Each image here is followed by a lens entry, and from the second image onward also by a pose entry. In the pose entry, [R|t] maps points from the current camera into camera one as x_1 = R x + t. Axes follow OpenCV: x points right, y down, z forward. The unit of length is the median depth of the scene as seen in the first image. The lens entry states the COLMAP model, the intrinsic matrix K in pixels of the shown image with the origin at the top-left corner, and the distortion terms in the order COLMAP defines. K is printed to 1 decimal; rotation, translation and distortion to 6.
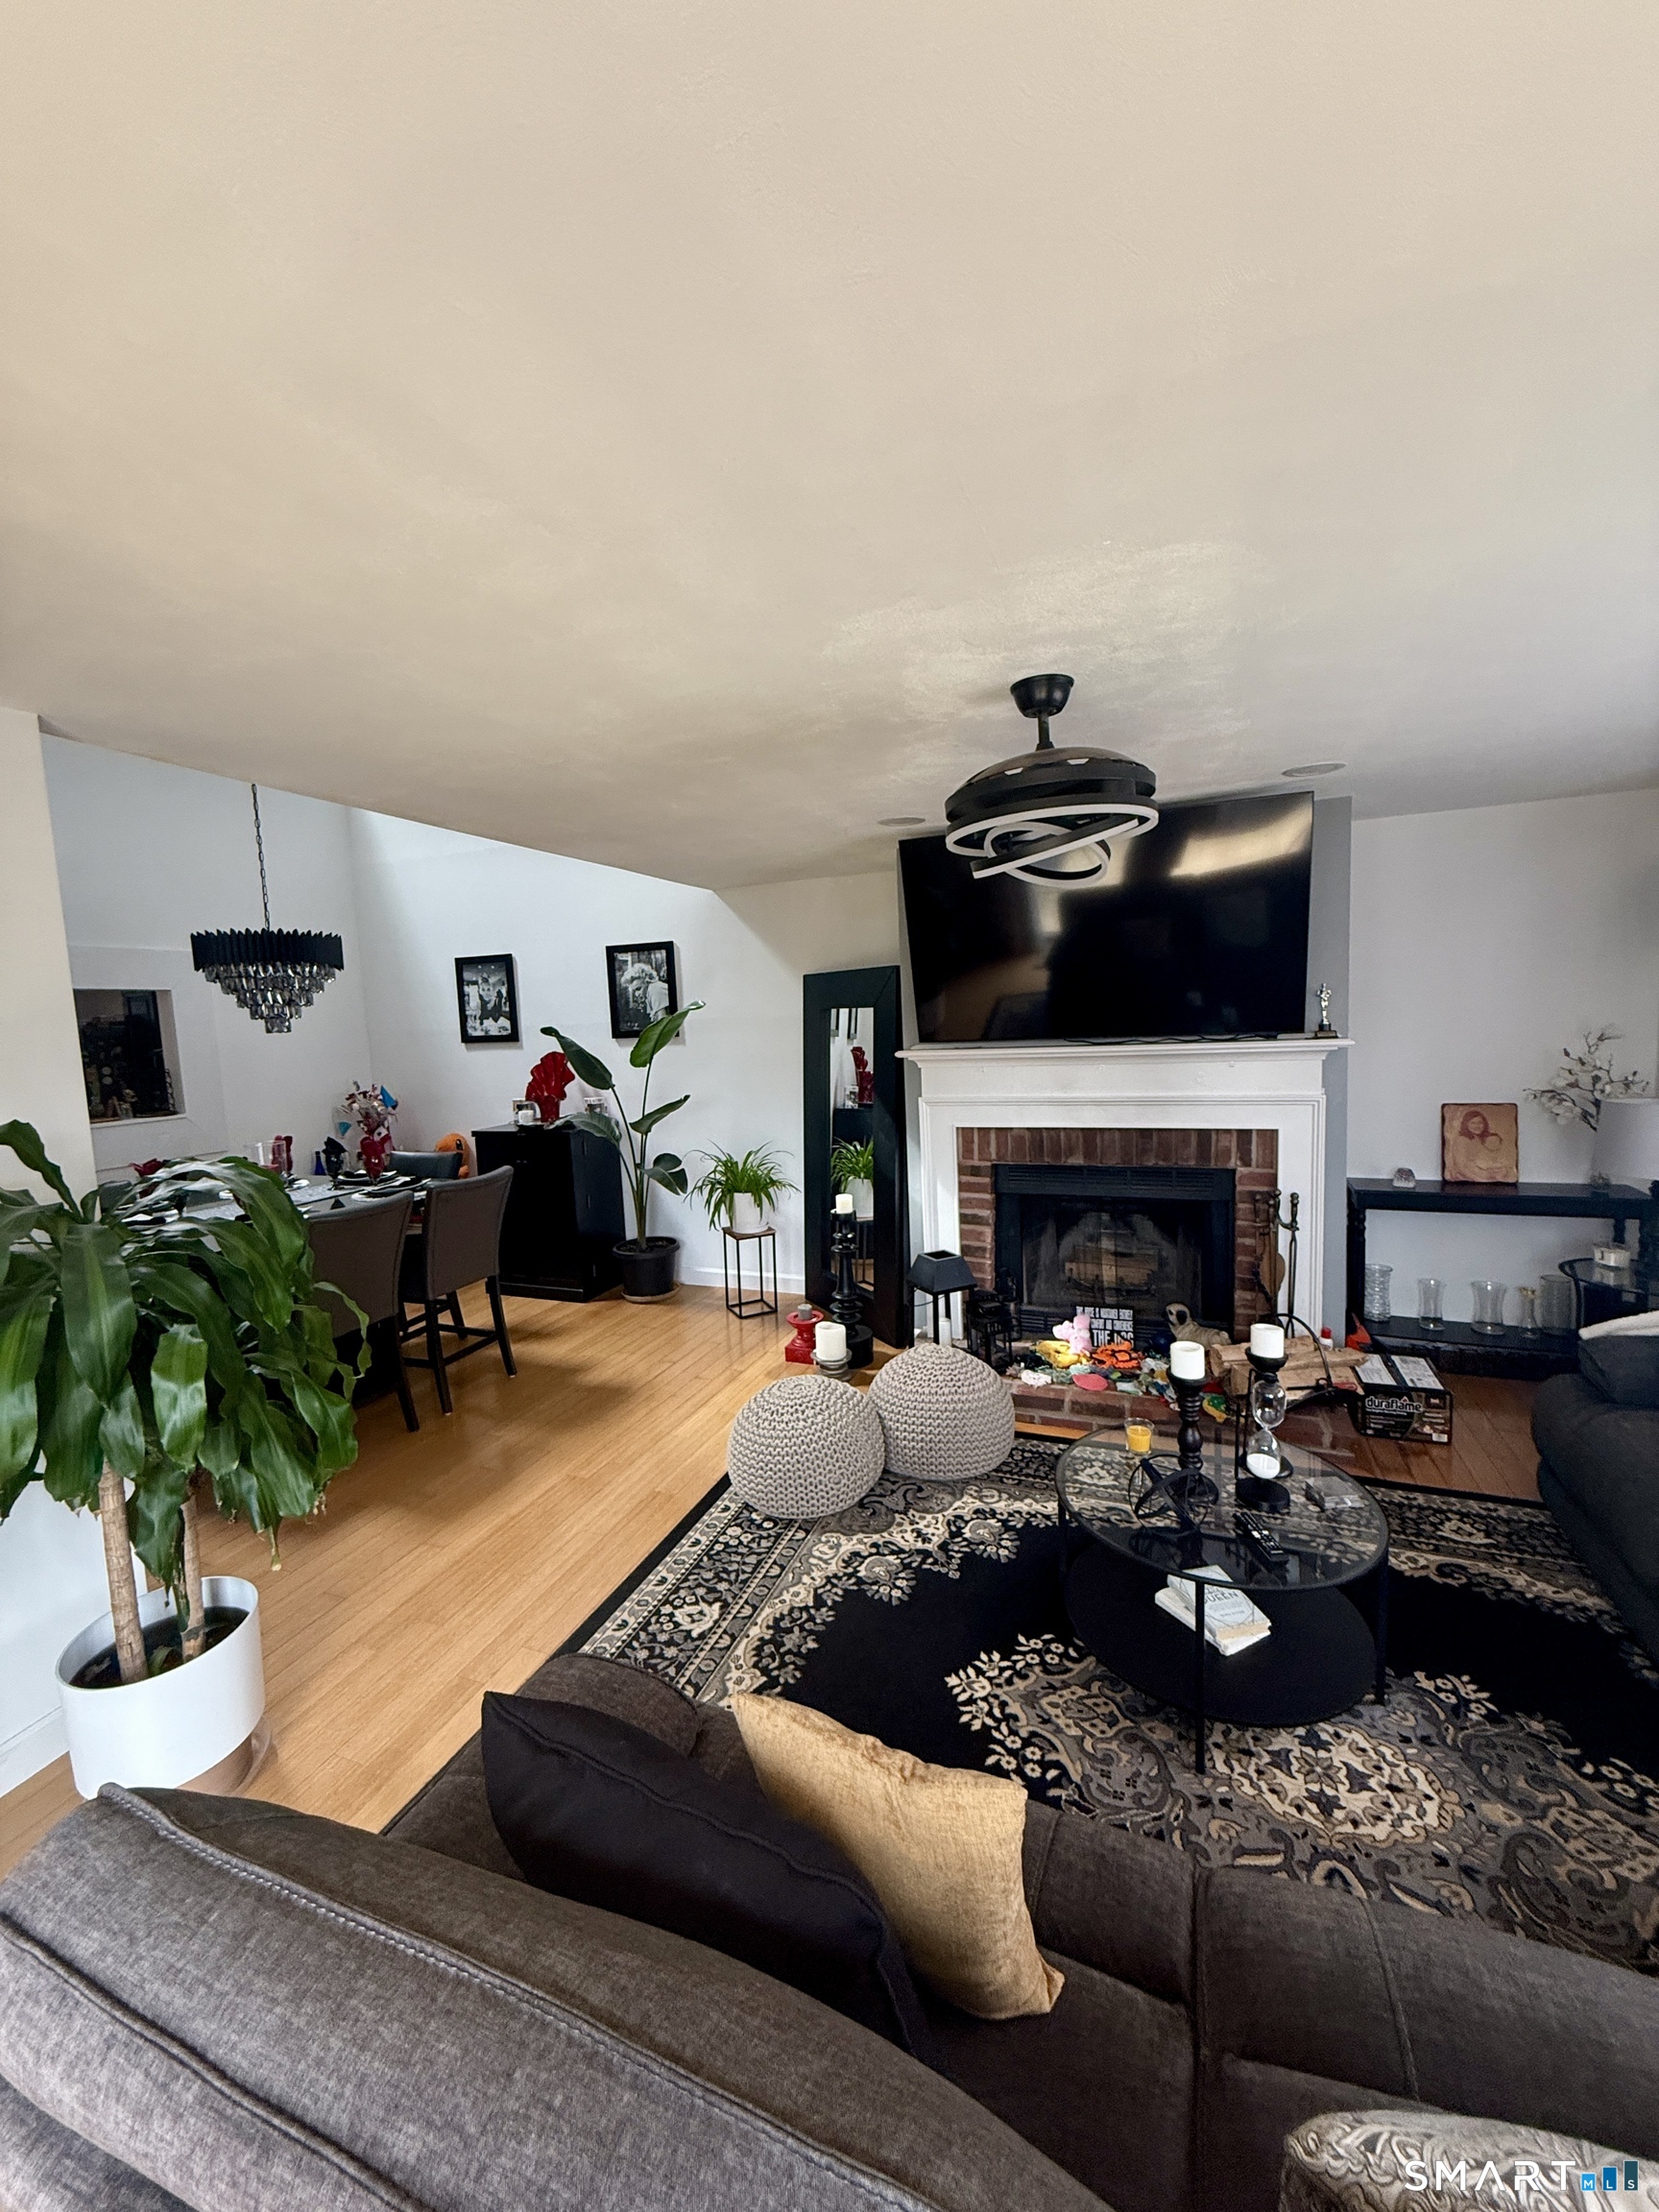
lens RADIAL K [[892.3, 0, 829.5], [0, 892.3, 1106.0], [0, 0, 1]] dist [0.003449, -0.000476]
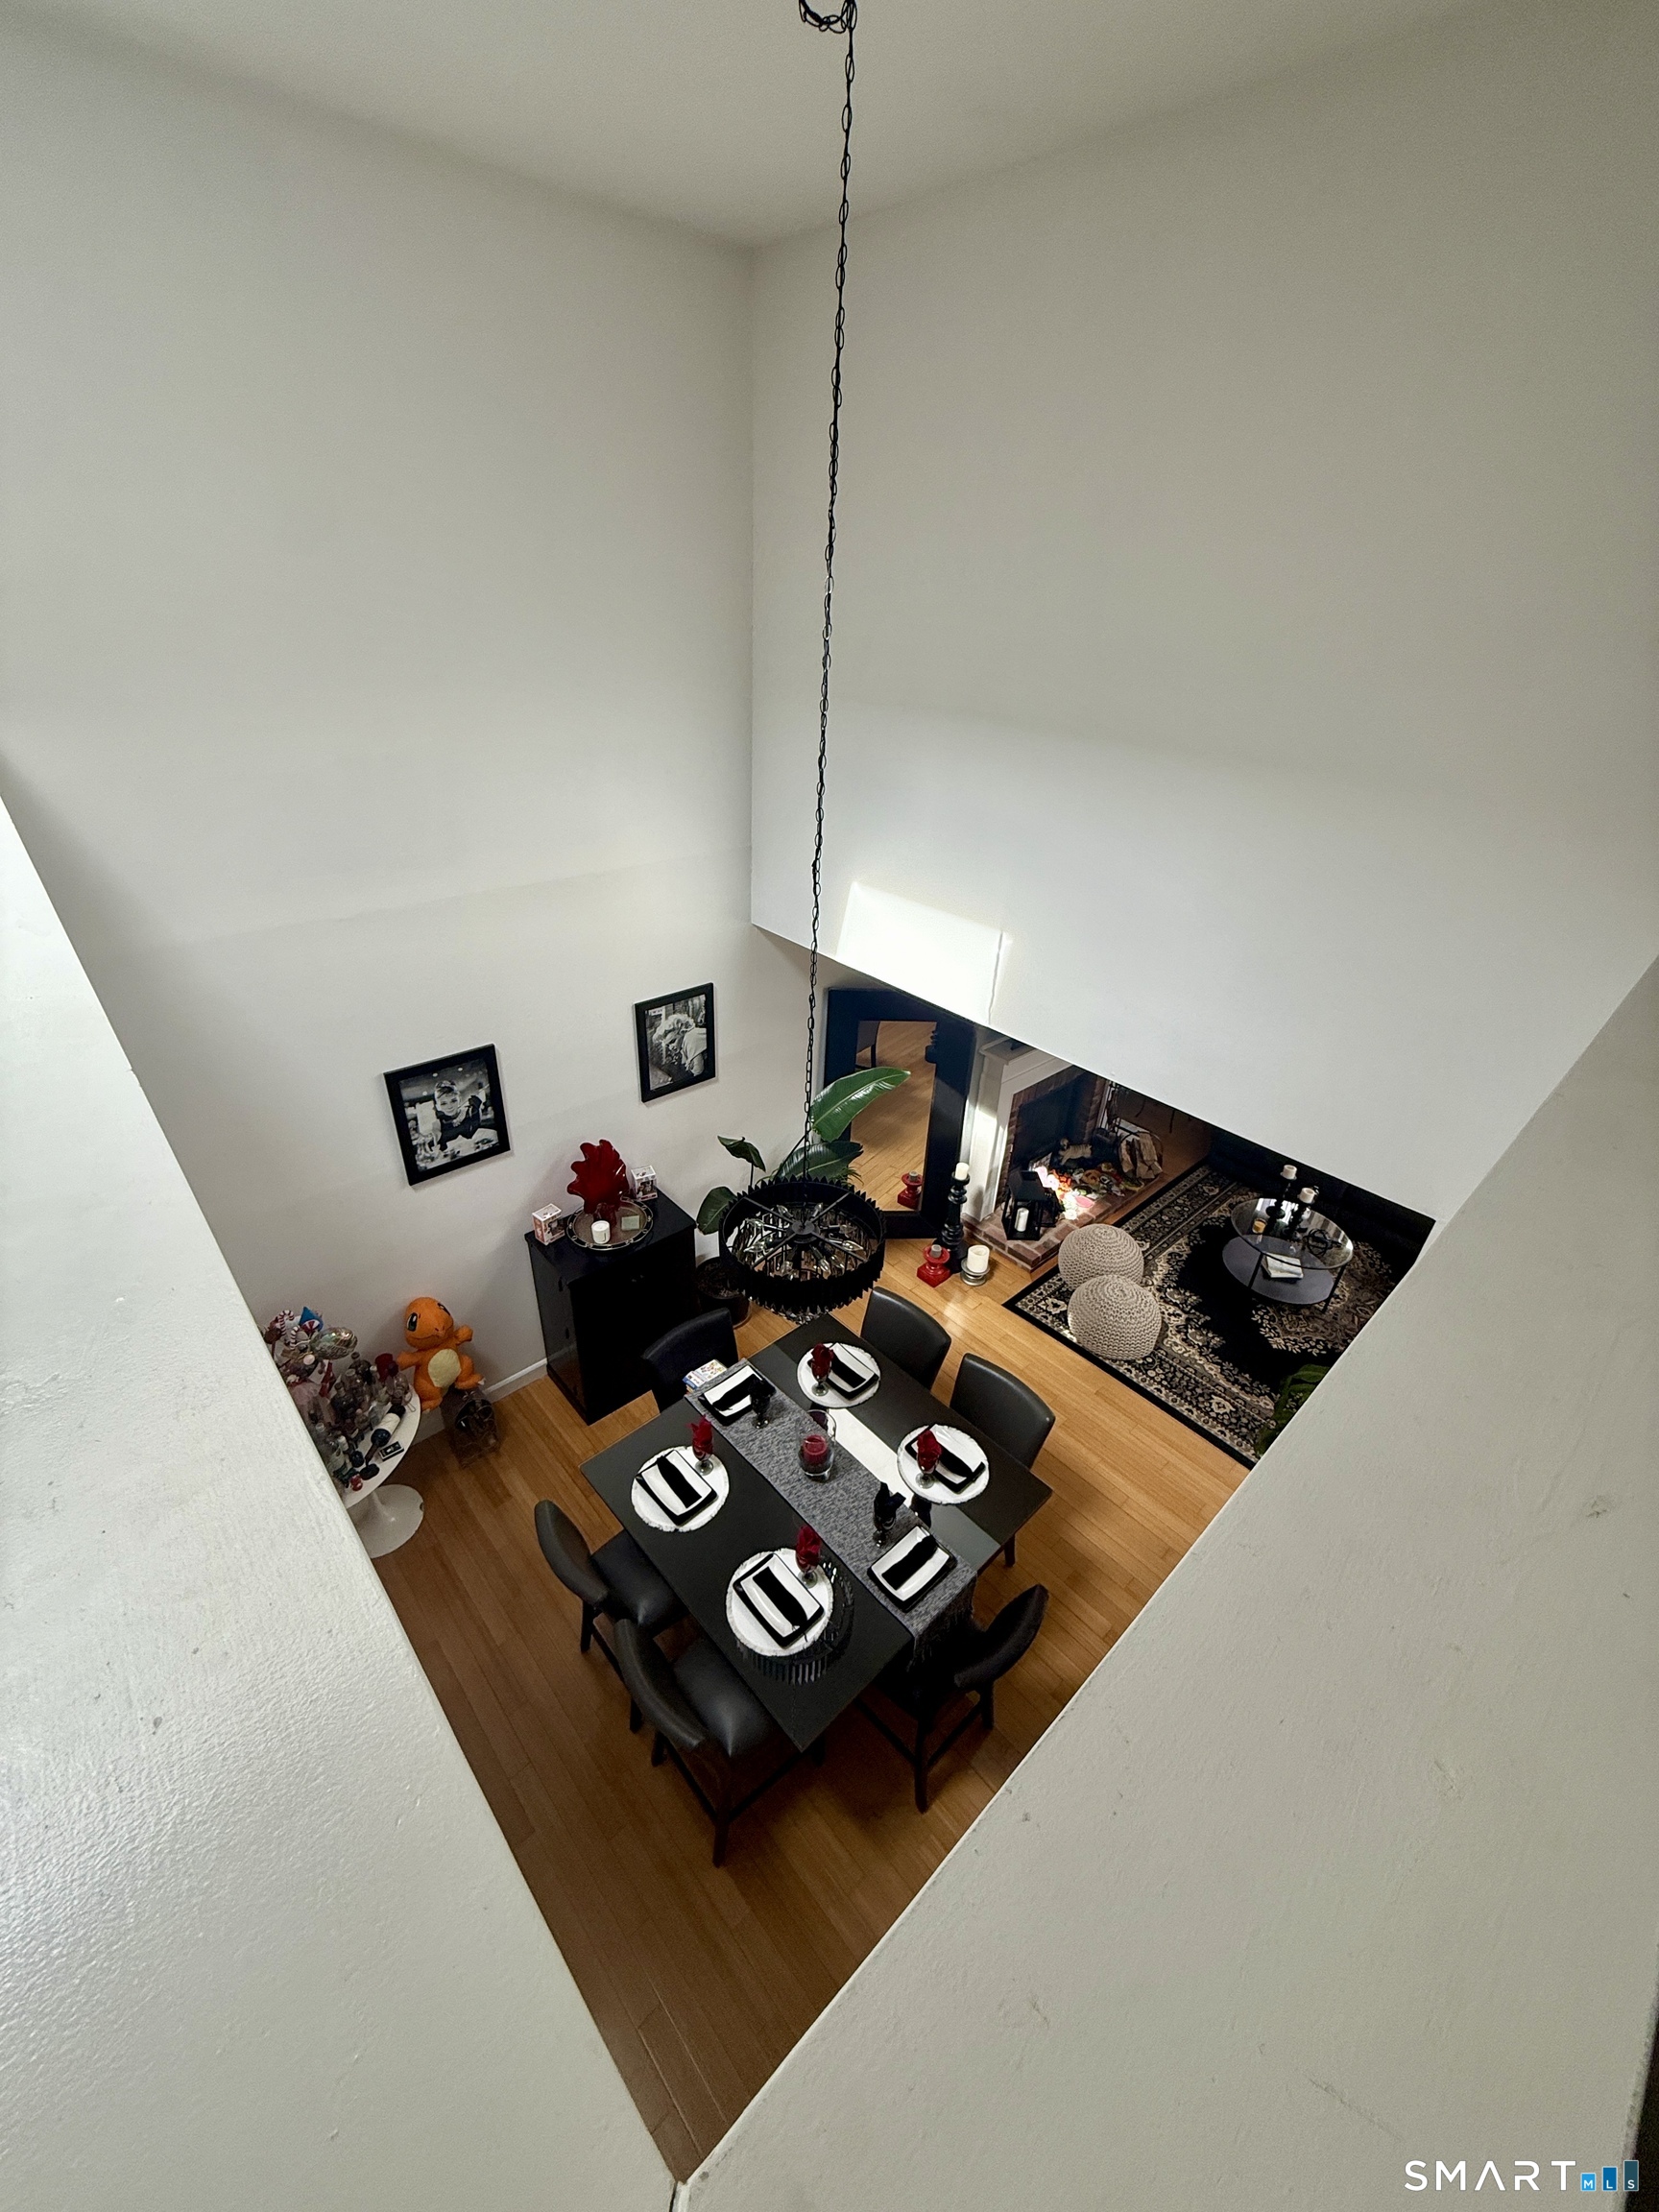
lens RADIAL K [[892.3, 0, 829.5], [0, 892.3, 1106.0], [0, 0, 1]] dist [0.003449, -0.000476]
pose [[0.420430, -0.404236, 0.812300, -0.879203], [0.025437, 0.900169, 0.434797, -0.447595], [-0.906968, -0.162139, 0.388741, 0.510816]]
